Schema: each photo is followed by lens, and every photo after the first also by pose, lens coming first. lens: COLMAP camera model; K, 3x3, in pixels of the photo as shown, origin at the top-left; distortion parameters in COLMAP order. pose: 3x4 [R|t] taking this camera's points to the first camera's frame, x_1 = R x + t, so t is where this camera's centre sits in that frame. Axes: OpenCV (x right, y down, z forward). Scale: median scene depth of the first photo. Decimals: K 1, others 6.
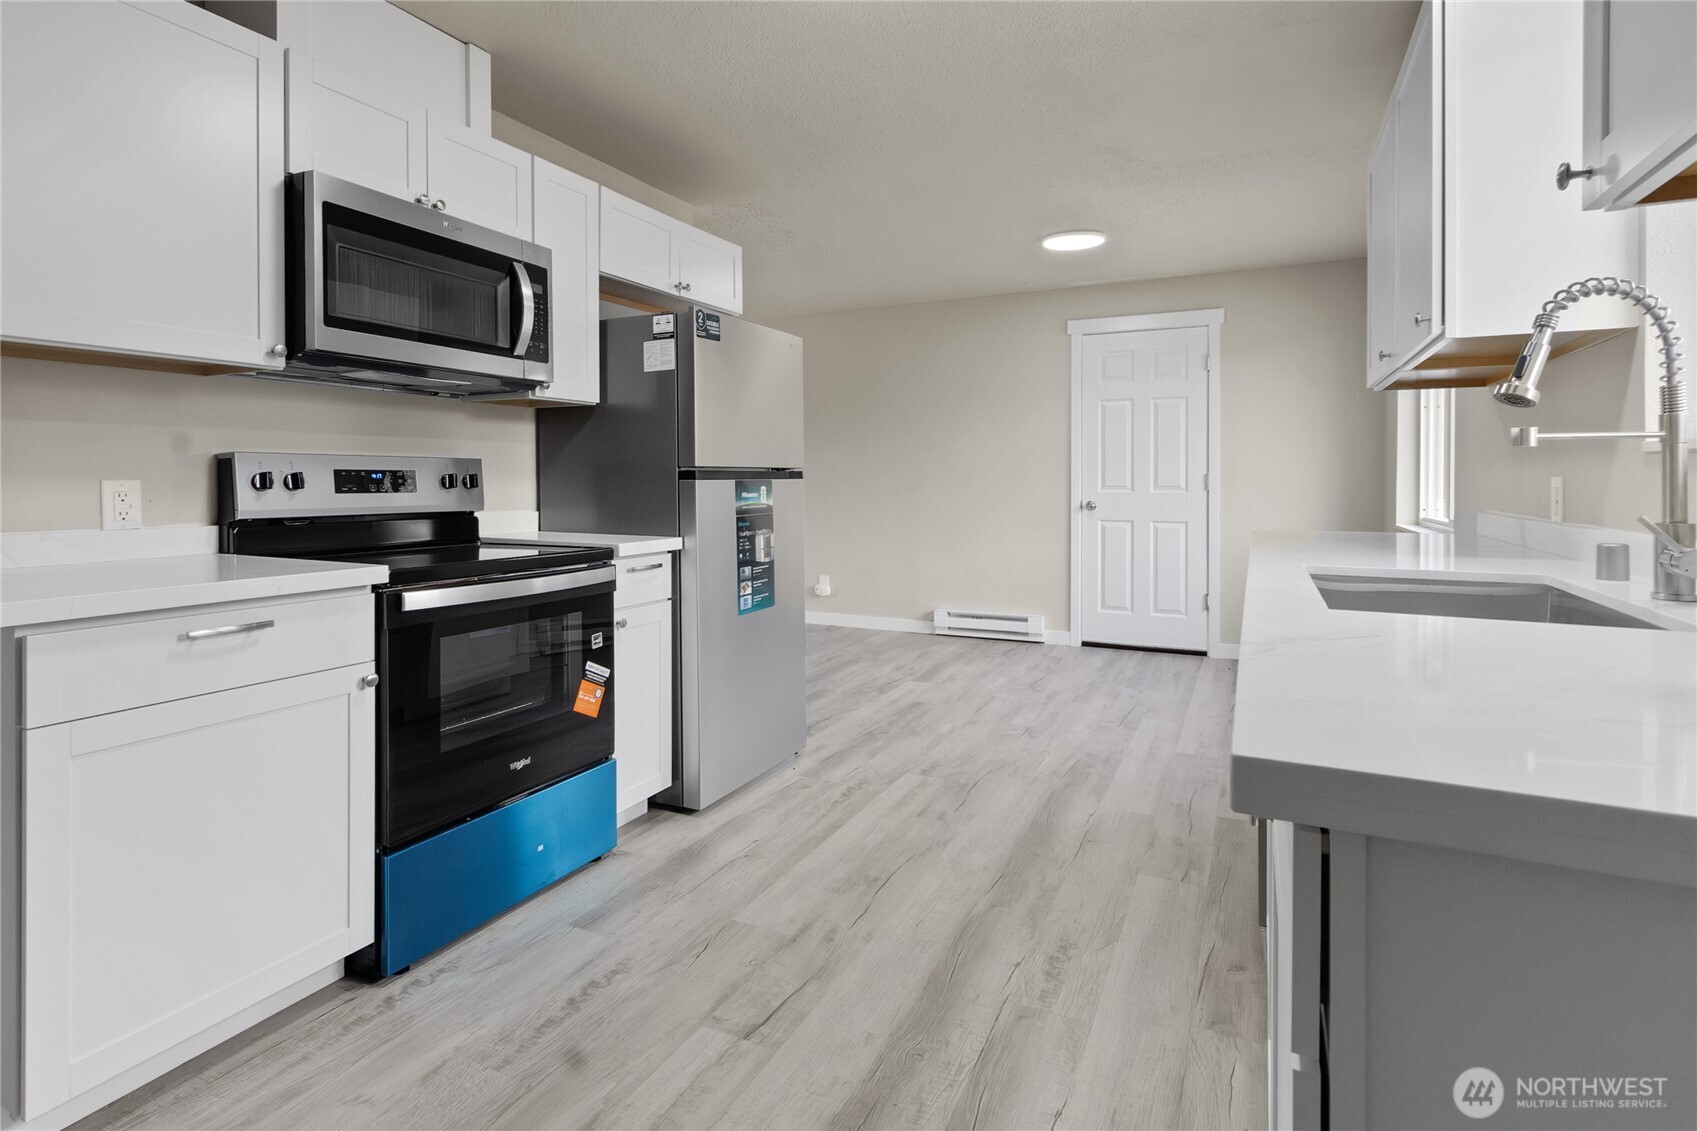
lens RADIAL K [[848.6, 0, 823.3], [0, 848.6, 494.9], [0, 0, 1]] dist [0.001451, 0.002542]
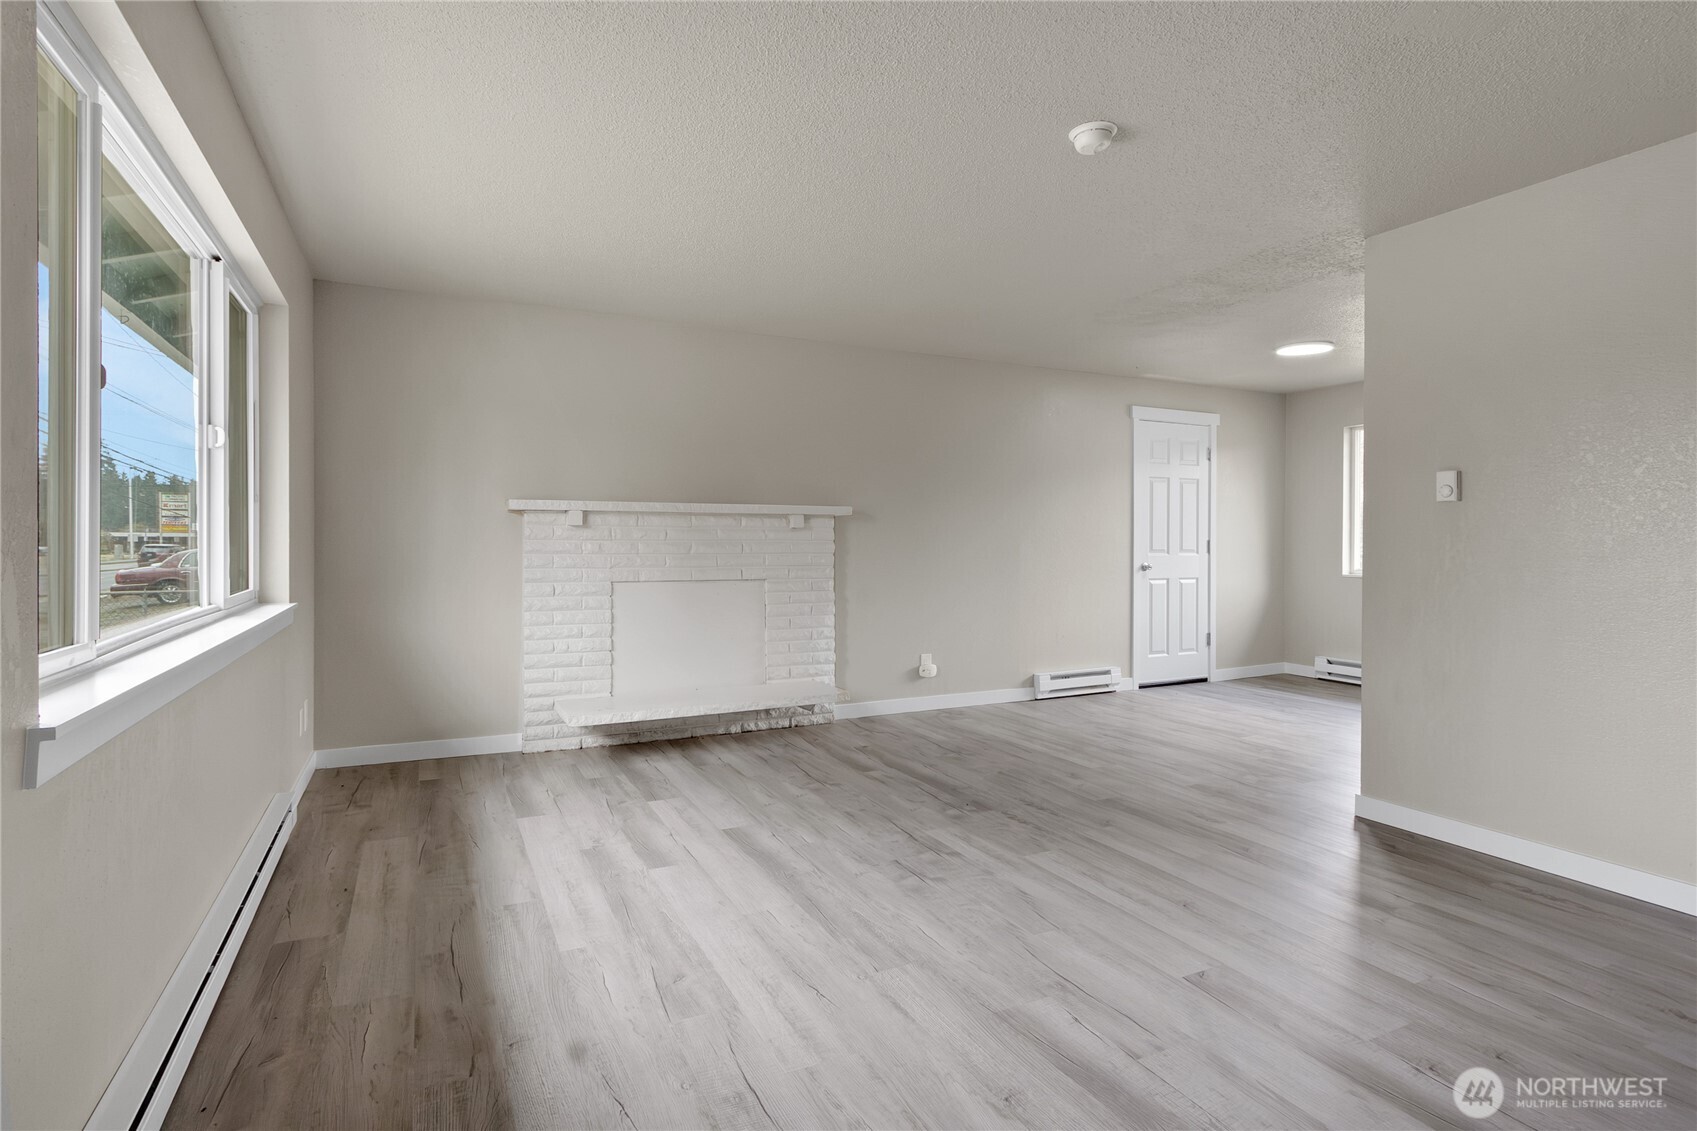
lens RADIAL K [[848.6, 0, 824.4], [0, 848.6, 533.7], [0, 0, 1]] dist [0.001451, 0.002542]
pose [[0.614333, 0.007048, 0.789015, -1.895360], [0.011303, 0.999779, -0.017731, -0.036702], [-0.788966, 0.019810, 0.614118, 1.362350]]
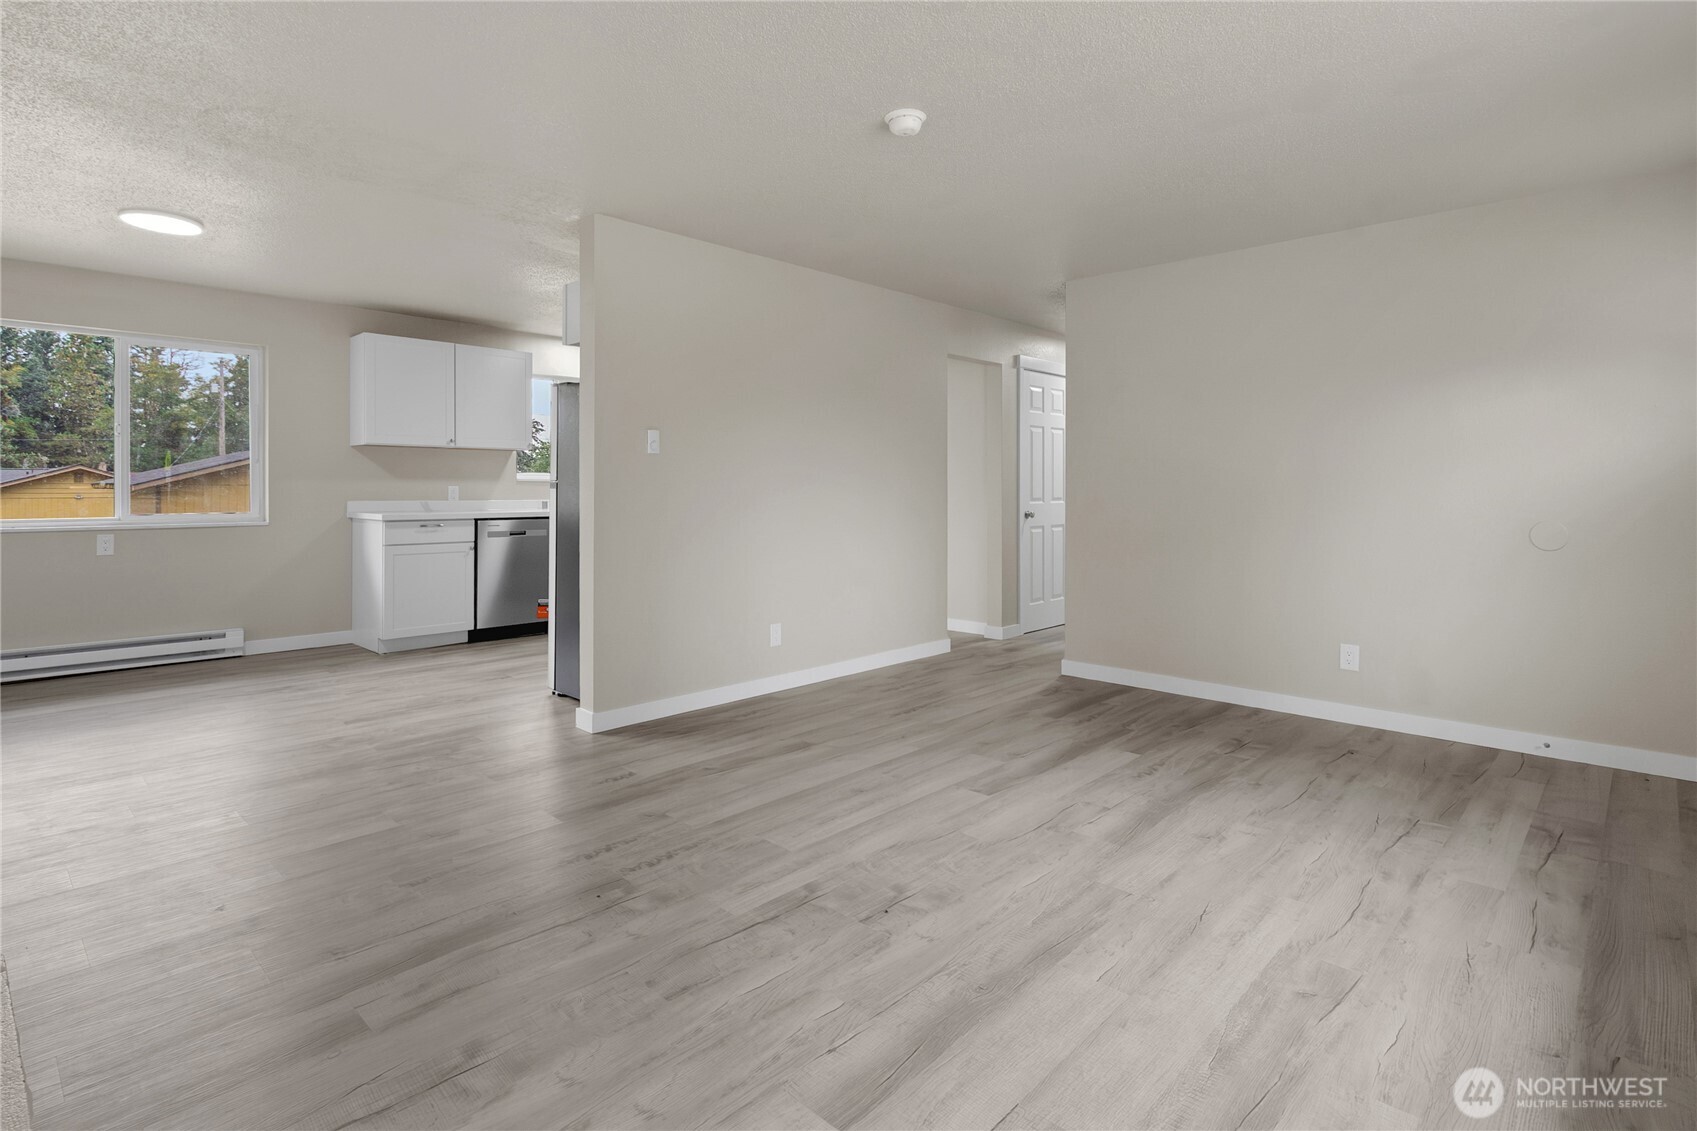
lens RADIAL K [[859.8, 0, 824.9], [0, 859.8, 489.1], [0, 0, 1]] dist [0.007877, -0.003884]
pose [[-0.955152, -0.005381, 0.296066, -1.115017], [0.000381, 0.999812, 0.019401, -0.057137], [-0.296114, 0.018644, -0.954970, 2.865908]]
